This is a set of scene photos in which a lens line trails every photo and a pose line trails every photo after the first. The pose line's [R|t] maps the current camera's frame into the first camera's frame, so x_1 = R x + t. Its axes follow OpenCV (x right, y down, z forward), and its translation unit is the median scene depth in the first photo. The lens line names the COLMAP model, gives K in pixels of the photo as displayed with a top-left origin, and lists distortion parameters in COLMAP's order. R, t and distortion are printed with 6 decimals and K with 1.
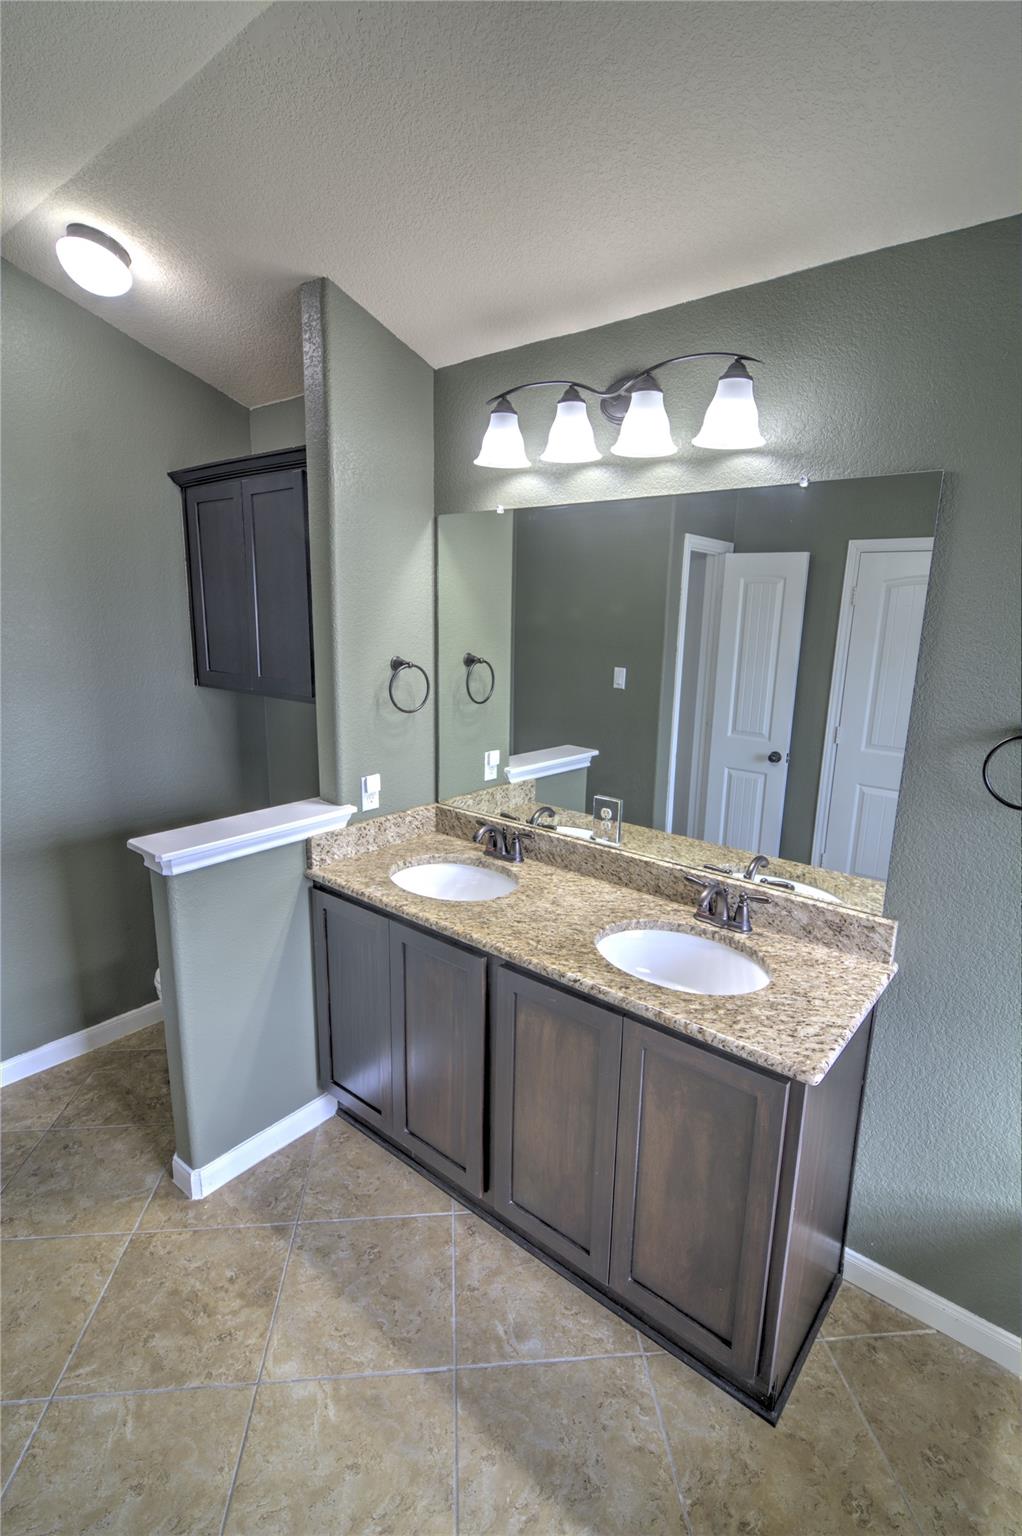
lens RADIAL K [[734.0, 0, 513.4], [0, 734.0, 773.9], [0, 0, 1]] dist [-0.001139, 0.000450]
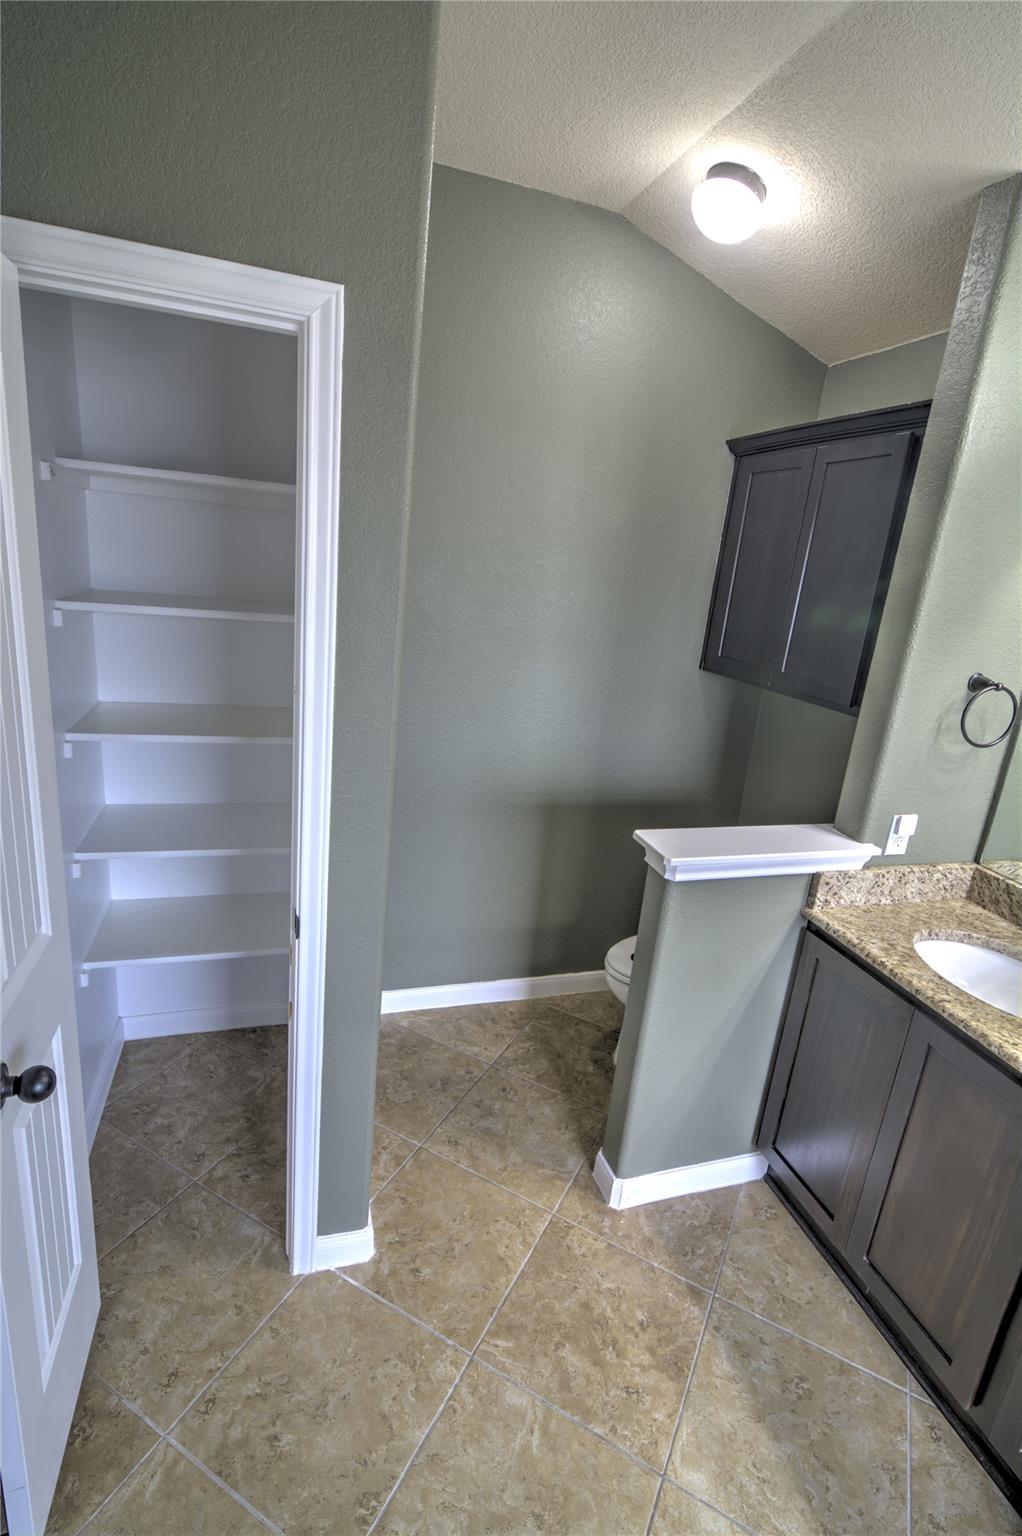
lens RADIAL K [[734.0, 0, 516.3], [0, 734.0, 773.3], [0, 0, 1]] dist [-0.001139, 0.000450]
pose [[0.840698, 0.210459, -0.498933, -0.179587], [-0.196583, 0.977141, 0.080935, -0.025839], [0.504561, 0.030039, 0.862853, 0.094035]]
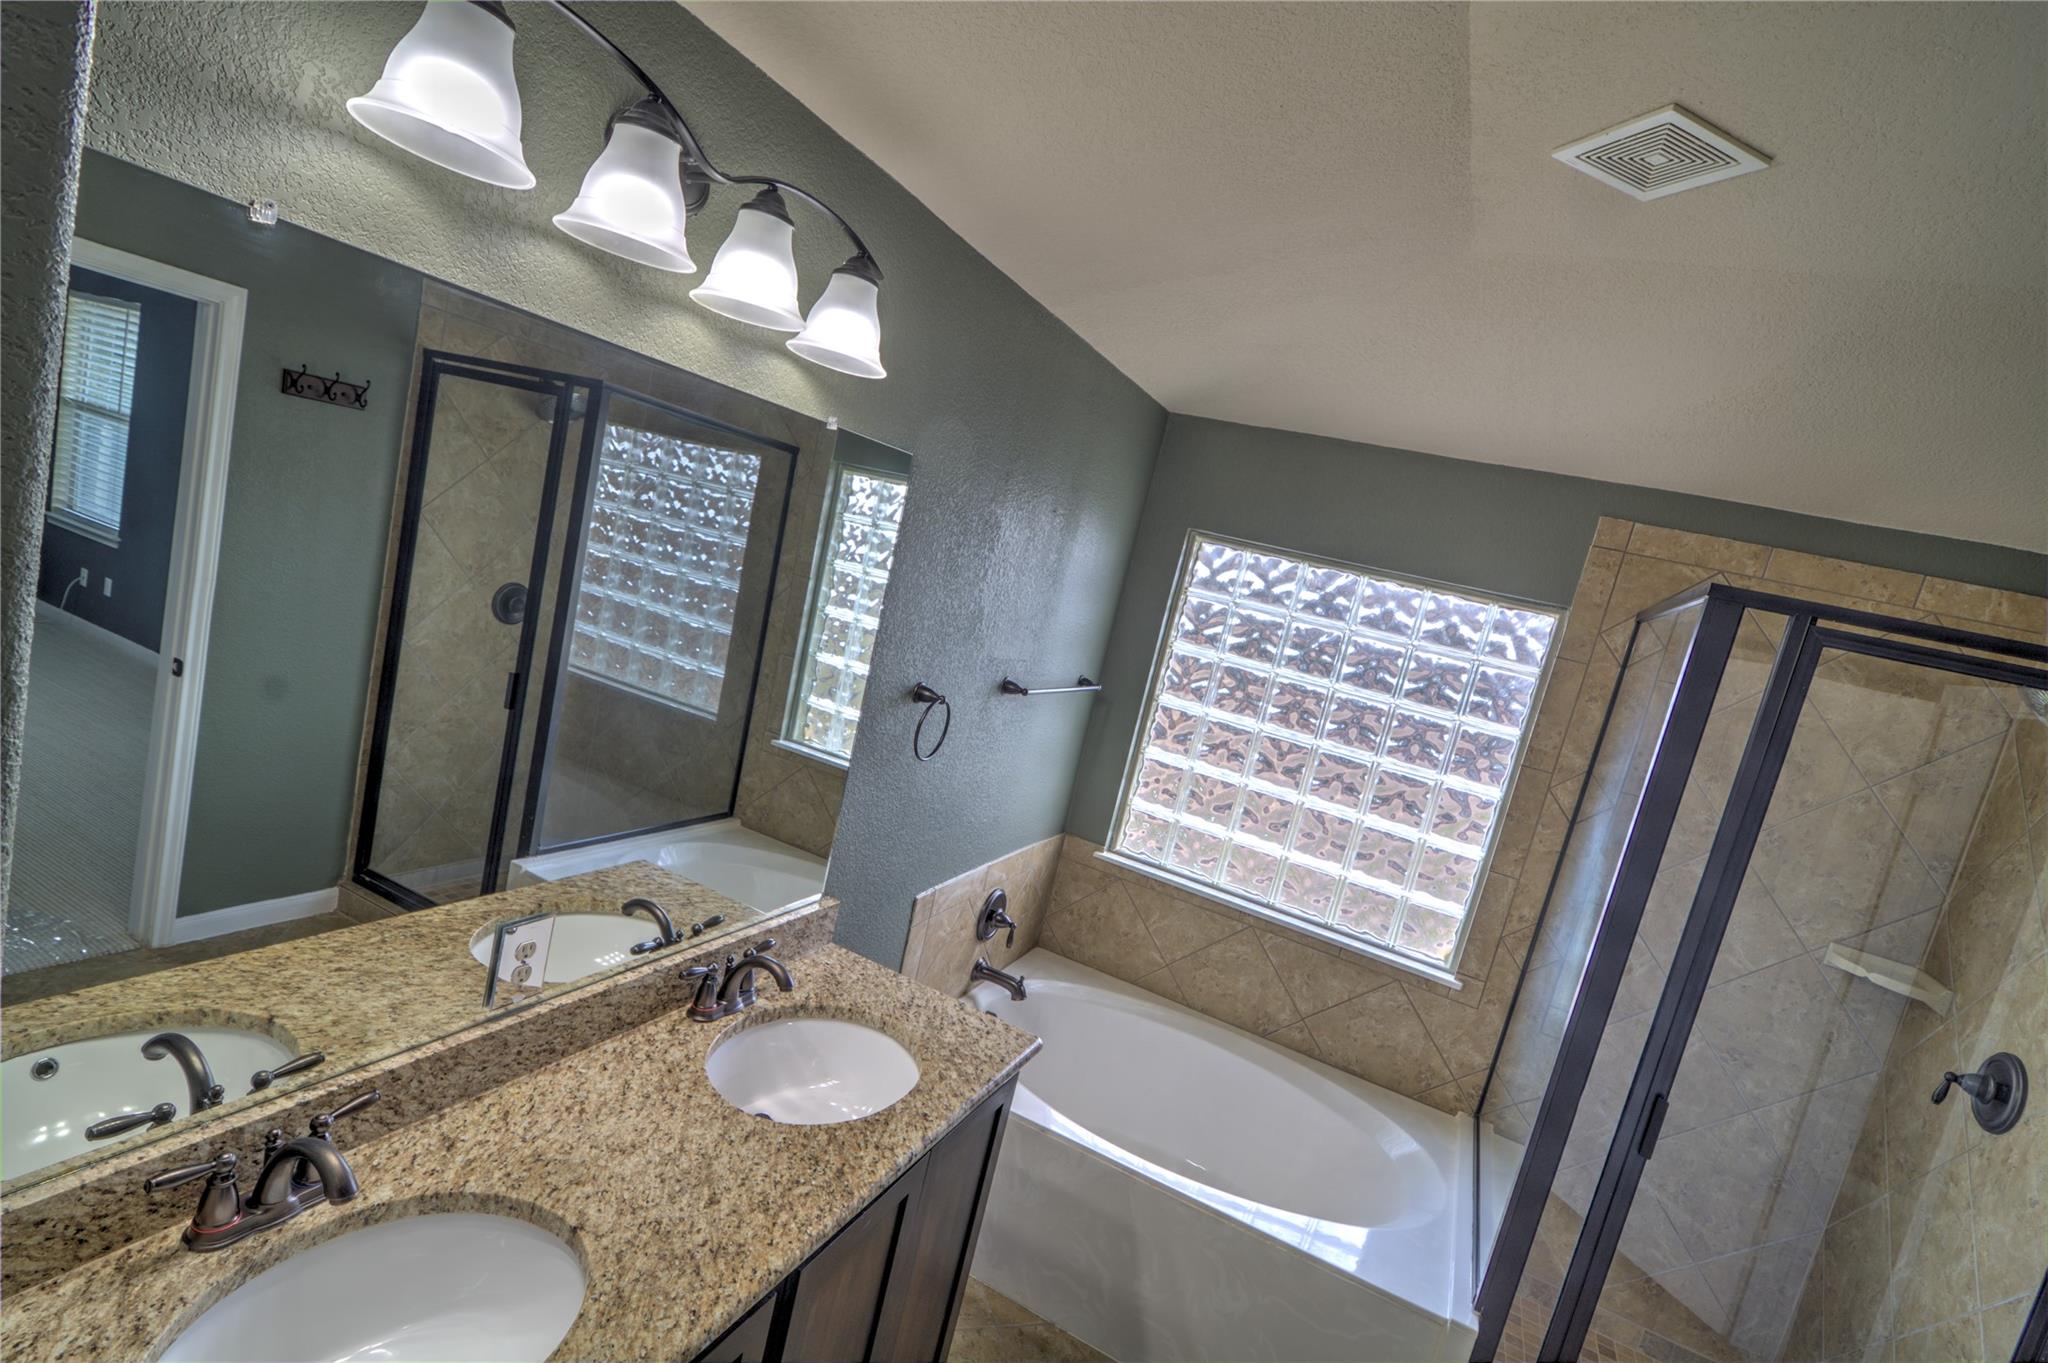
lens RADIAL K [[978.7, 0, 1025.8], [0, 978.7, 685.7], [0, 0, 1]] dist [-0.001139, 0.000450]
pose [[-0.239688, -0.198742, 0.950290, -0.562074], [-0.015527, 0.979482, 0.200931, -0.266021], [-0.970726, 0.033405, -0.237856, 0.835929]]
